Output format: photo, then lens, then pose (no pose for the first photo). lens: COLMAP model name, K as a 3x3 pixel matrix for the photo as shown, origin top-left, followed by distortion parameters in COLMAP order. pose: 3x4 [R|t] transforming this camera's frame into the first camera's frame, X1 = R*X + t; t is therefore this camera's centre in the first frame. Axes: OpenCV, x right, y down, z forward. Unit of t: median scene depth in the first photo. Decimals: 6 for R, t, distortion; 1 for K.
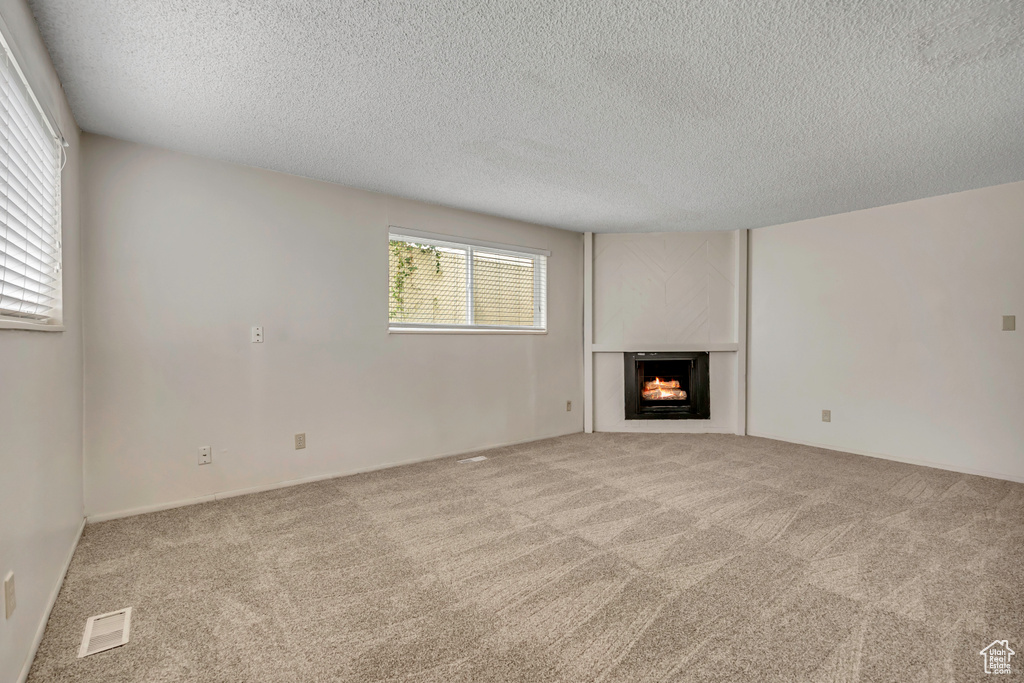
lens RADIAL K [[455.4, 0, 509.4], [0, 455.4, 332.8], [0, 0, 1]] dist [0.001660, 0.000047]
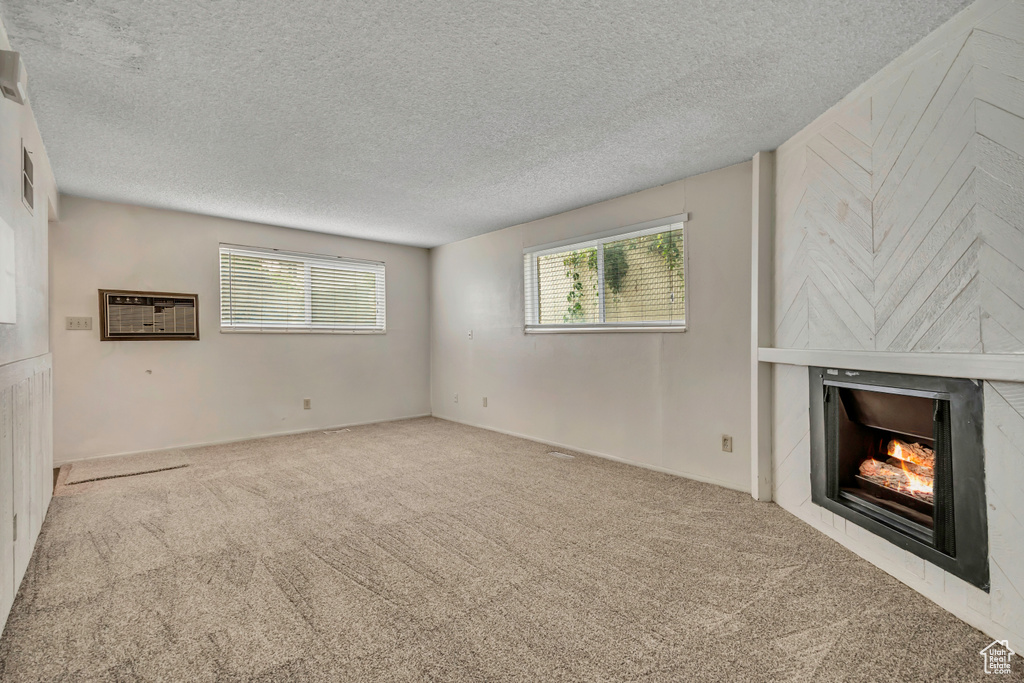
lens RADIAL K [[455.4, 0, 509.4], [0, 455.4, 332.8], [0, 0, 1]] dist [0.001660, 0.000047]
pose [[0.058255, -0.009532, -0.998256, 0.984995], [0.010118, 0.999909, -0.008957, 0.010948], [0.998250, -0.009578, 0.058346, 0.865690]]
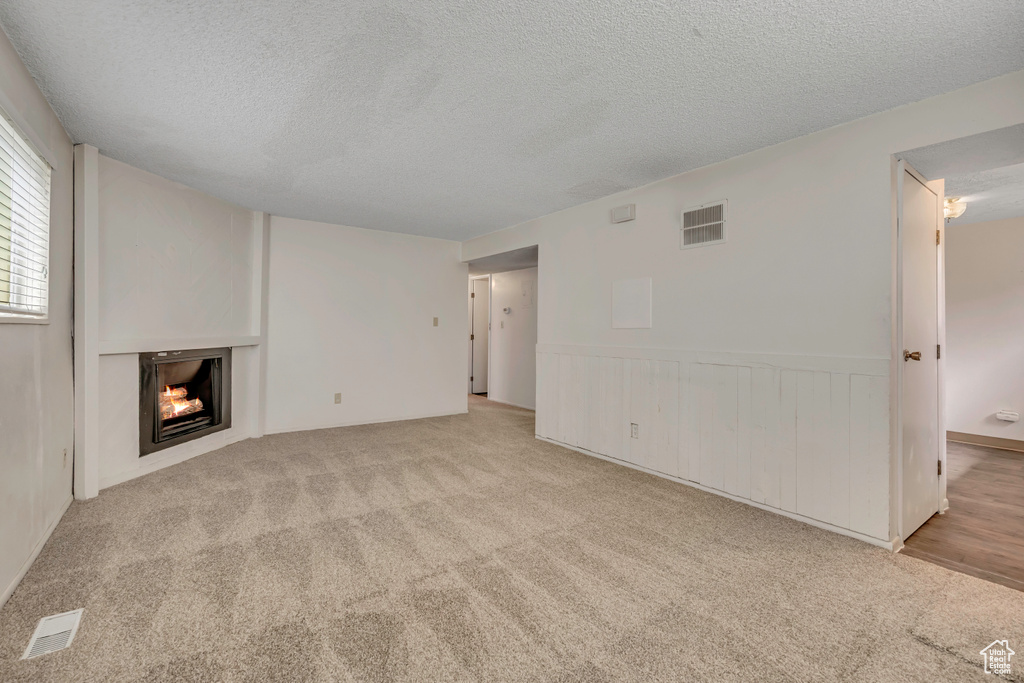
lens RADIAL K [[449.8, 0, 511.5], [0, 449.8, 358.7], [0, 0, 1]] dist [0.001682, 0.000197]
pose [[0.036372, -0.064965, 0.997224, -0.481012], [-0.017805, 0.997684, 0.065644, 0.000293], [-0.999180, -0.020143, 0.035131, 0.615712]]
